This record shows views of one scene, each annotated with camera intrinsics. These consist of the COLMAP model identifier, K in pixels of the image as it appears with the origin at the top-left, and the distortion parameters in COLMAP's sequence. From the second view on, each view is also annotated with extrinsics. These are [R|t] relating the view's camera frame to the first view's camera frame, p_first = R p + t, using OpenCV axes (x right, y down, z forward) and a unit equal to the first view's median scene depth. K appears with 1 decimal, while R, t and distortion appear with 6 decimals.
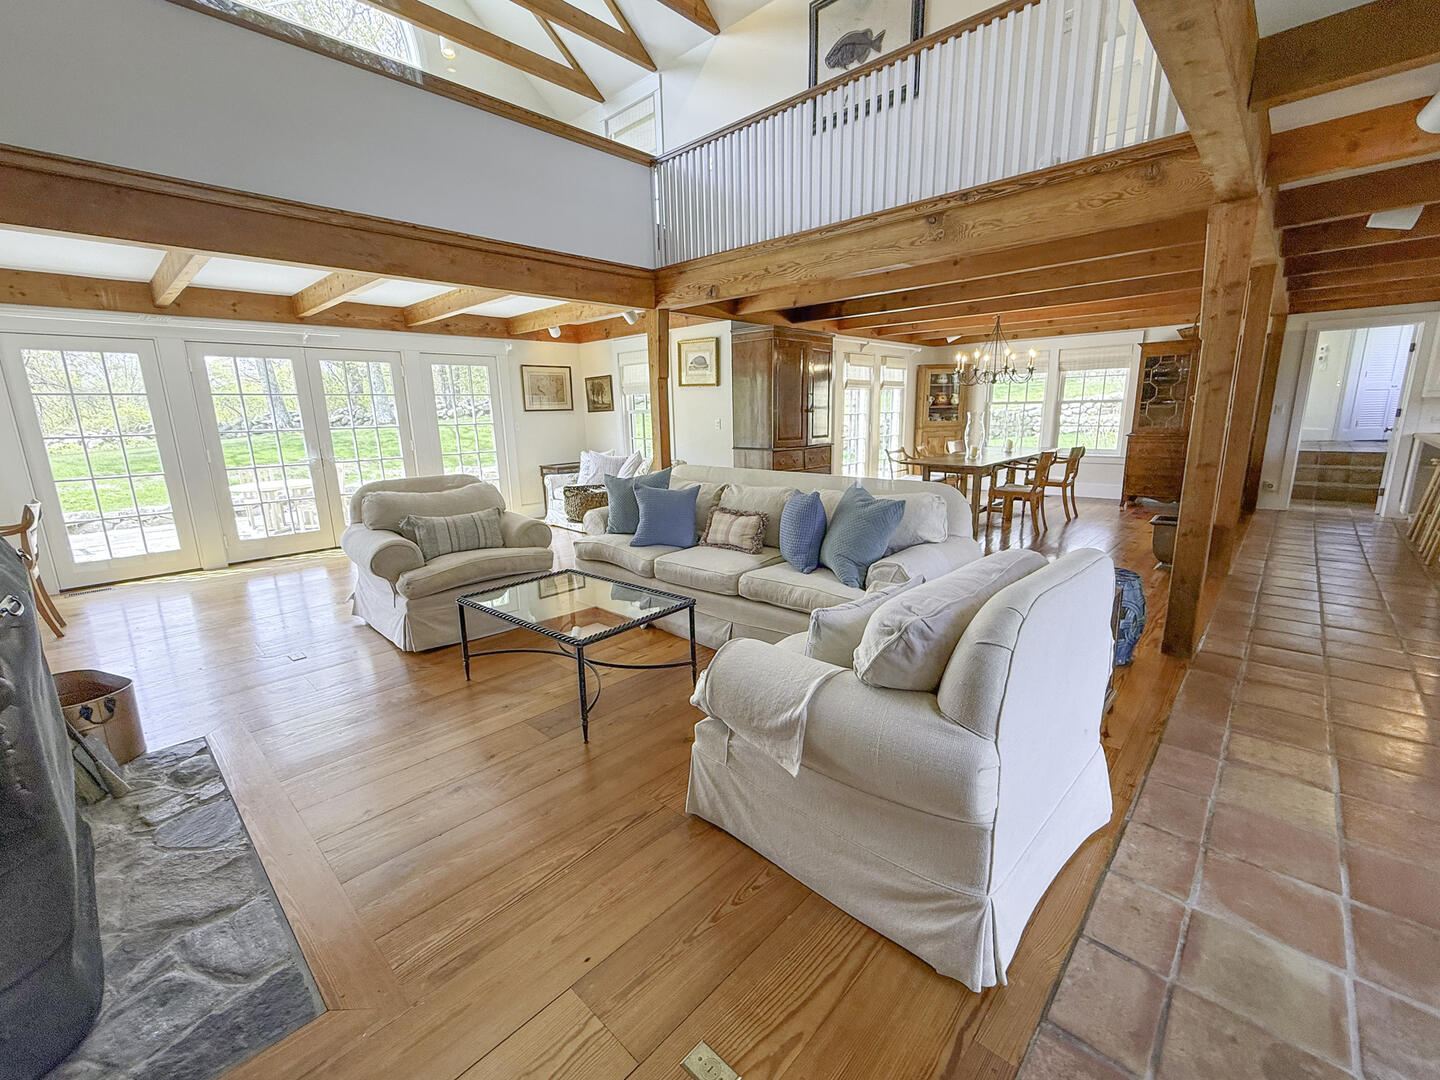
lens RADIAL K [[613.0, 0, 711.6], [0, 613.0, 540.0], [0, 0, 1]] dist [-0.004397, 0.000288]
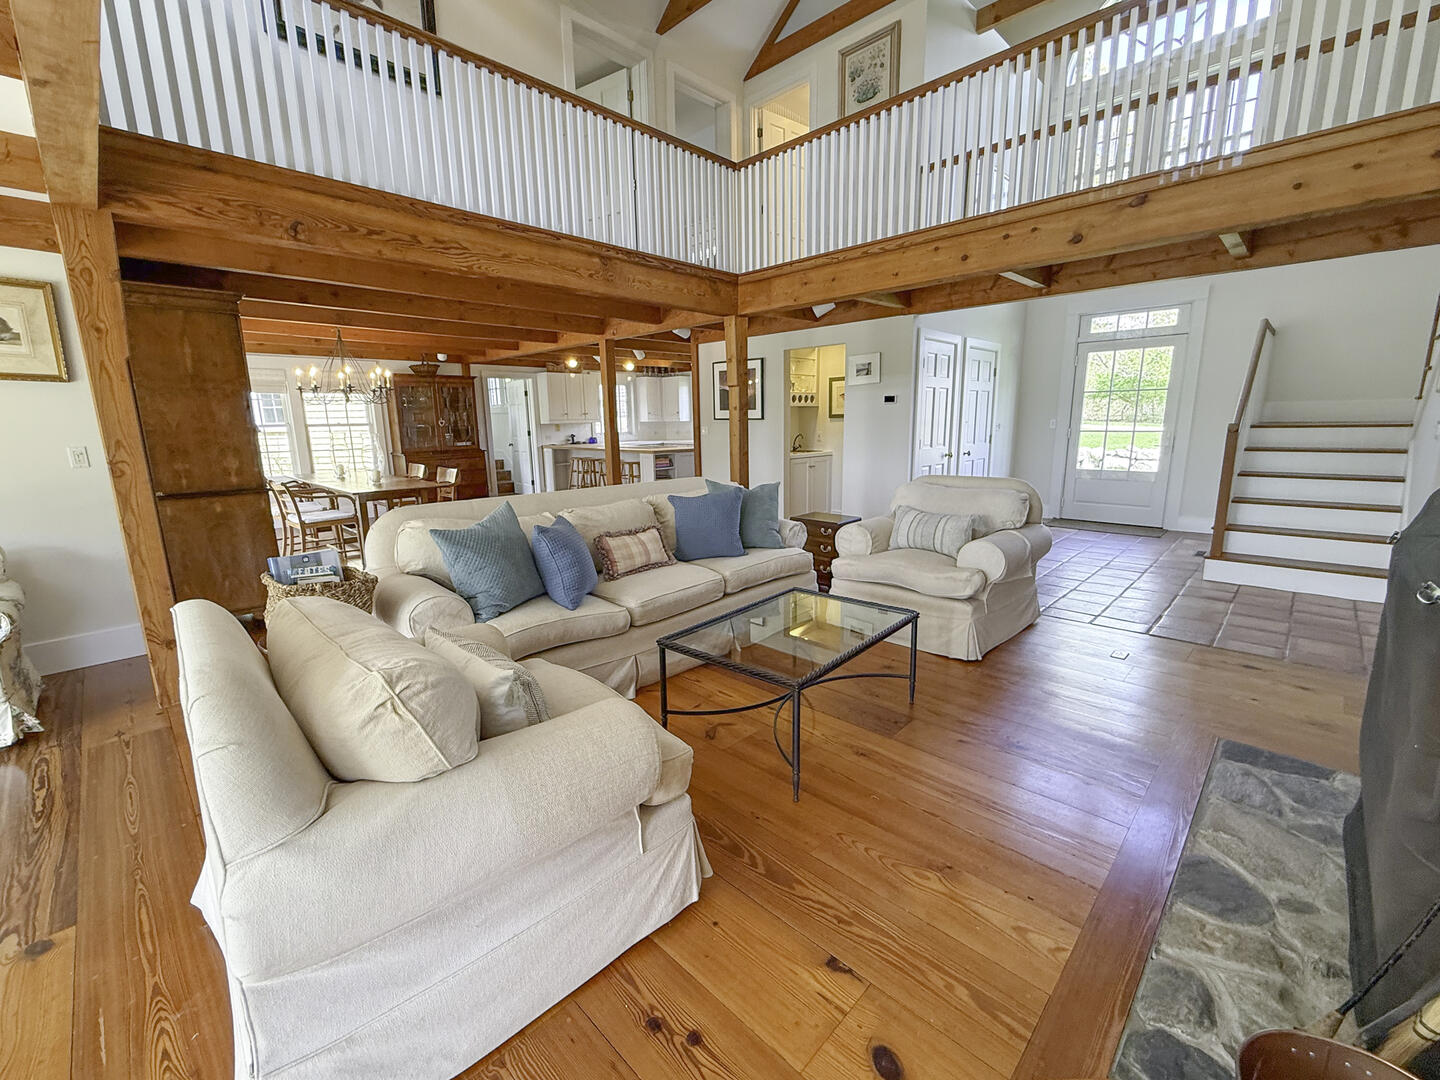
lens RADIAL K [[613.0, 0, 711.6], [0, 613.0, 540.0], [0, 0, 1]] dist [-0.004397, 0.000288]
pose [[0.013154, -0.177585, 0.984018, -0.777491], [0.216489, 0.961266, 0.170585, -0.147275], [-0.976196, 0.210785, 0.051090, 0.751006]]
